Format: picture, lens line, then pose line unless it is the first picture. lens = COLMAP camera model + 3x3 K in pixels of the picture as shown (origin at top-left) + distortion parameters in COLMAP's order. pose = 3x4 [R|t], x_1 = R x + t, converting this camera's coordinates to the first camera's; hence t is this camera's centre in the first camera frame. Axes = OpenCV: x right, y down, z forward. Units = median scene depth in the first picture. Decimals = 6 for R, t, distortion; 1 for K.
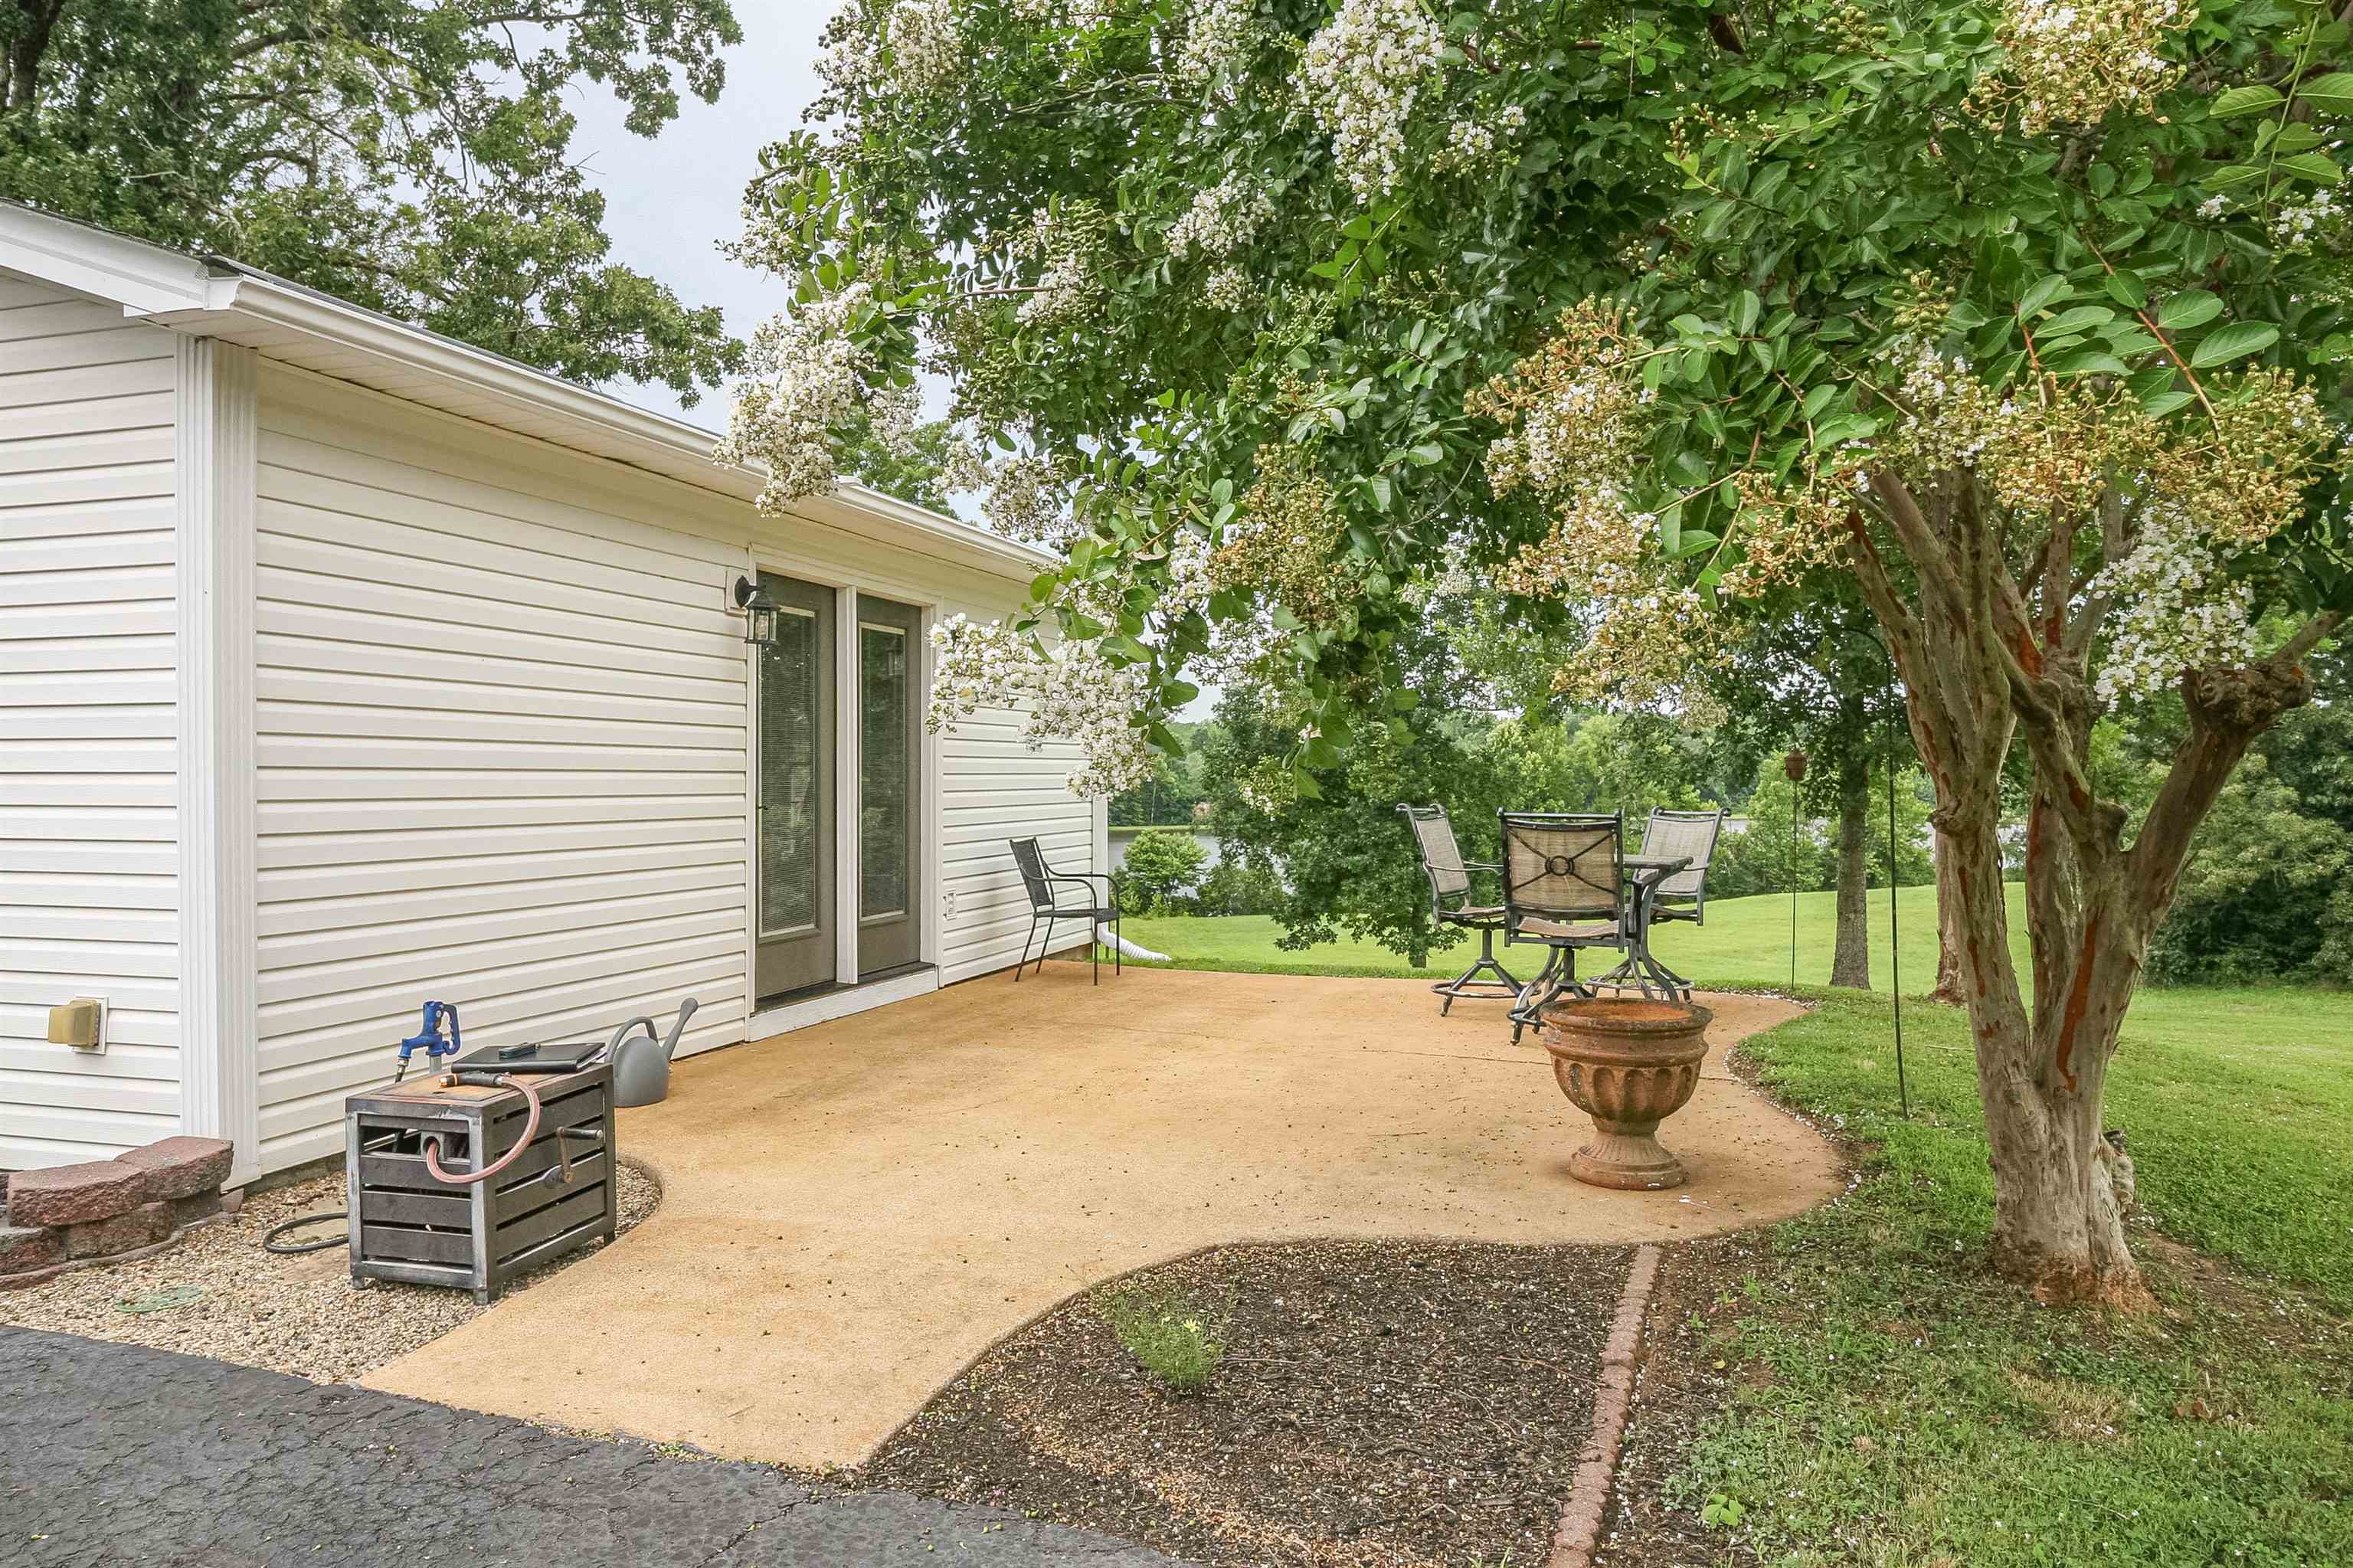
lens RADIAL K [[1585.0, 0, 1176.5], [0, 1585.0, 784.0], [0, 0, 1]] dist [0.004848, 0.000931]
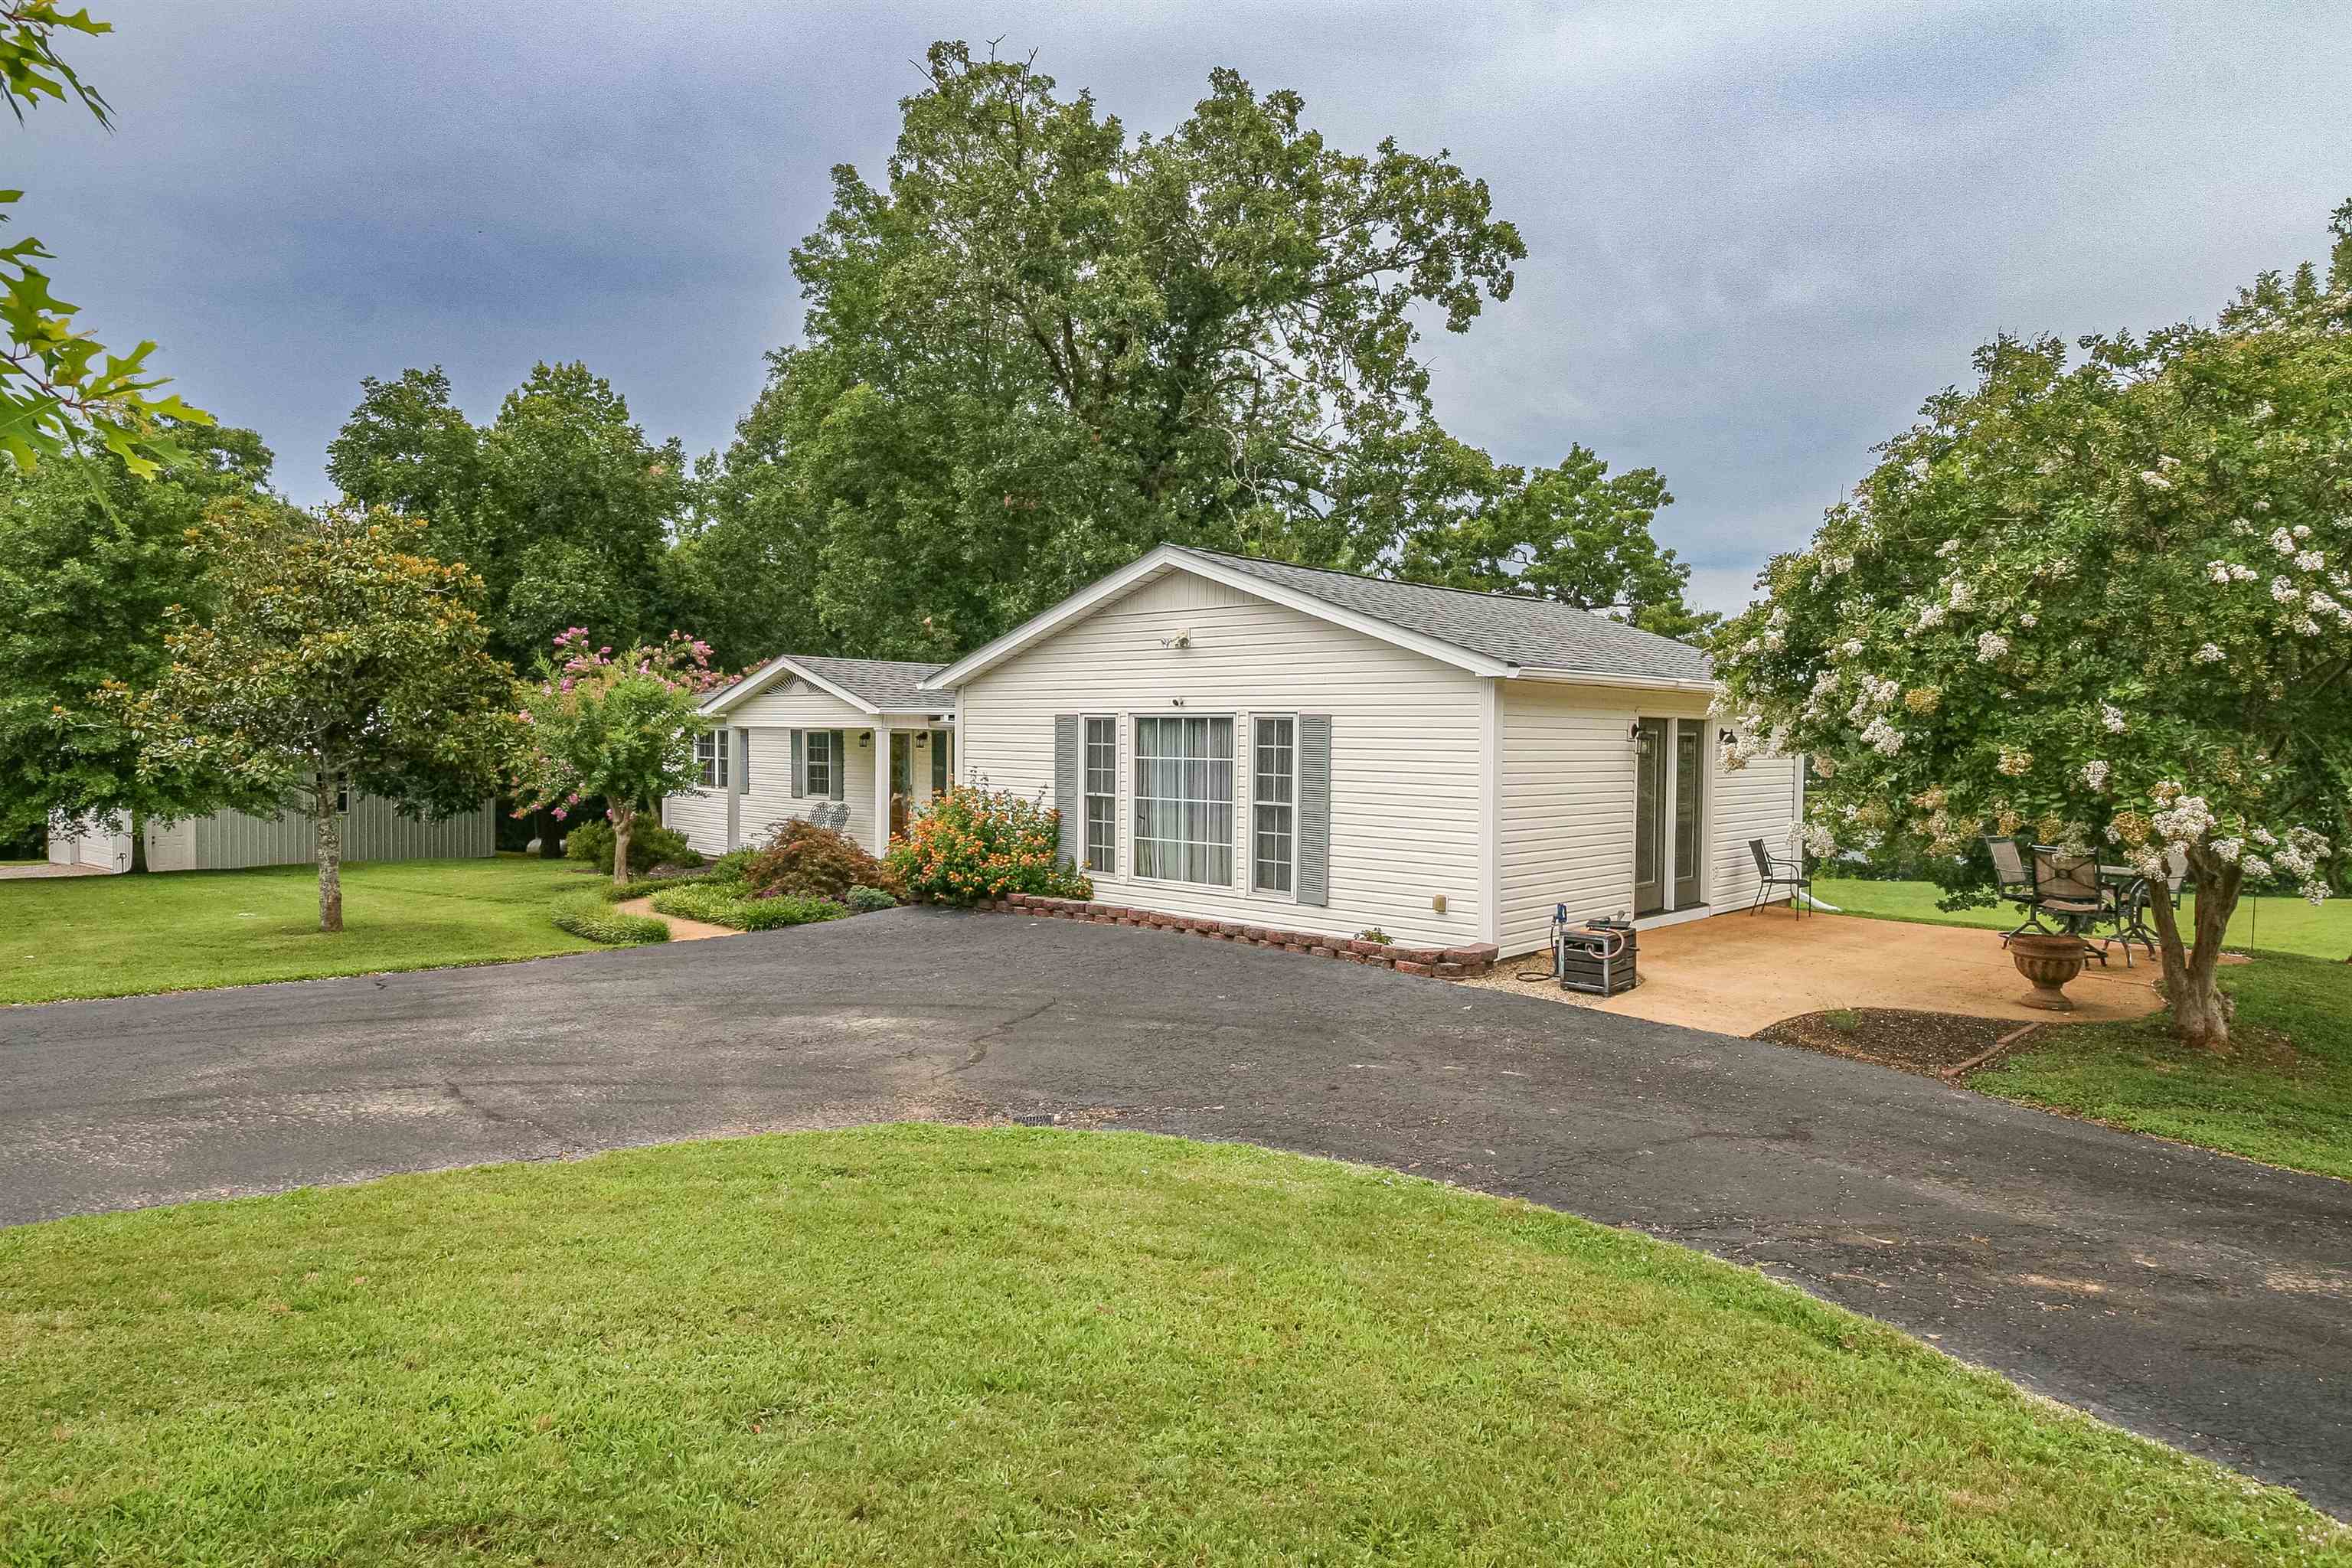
lens RADIAL K [[1372.0, 0, 1176.0], [0, 1372.0, 784.0], [0, 0, 1]] dist [-0.005089, 0.000019]
pose [[0.897979, 0.026583, -0.439236, -0.001224], [-0.014190, 0.999404, 0.031474, -0.027304], [0.439810, -0.022030, 0.897820, -0.282093]]
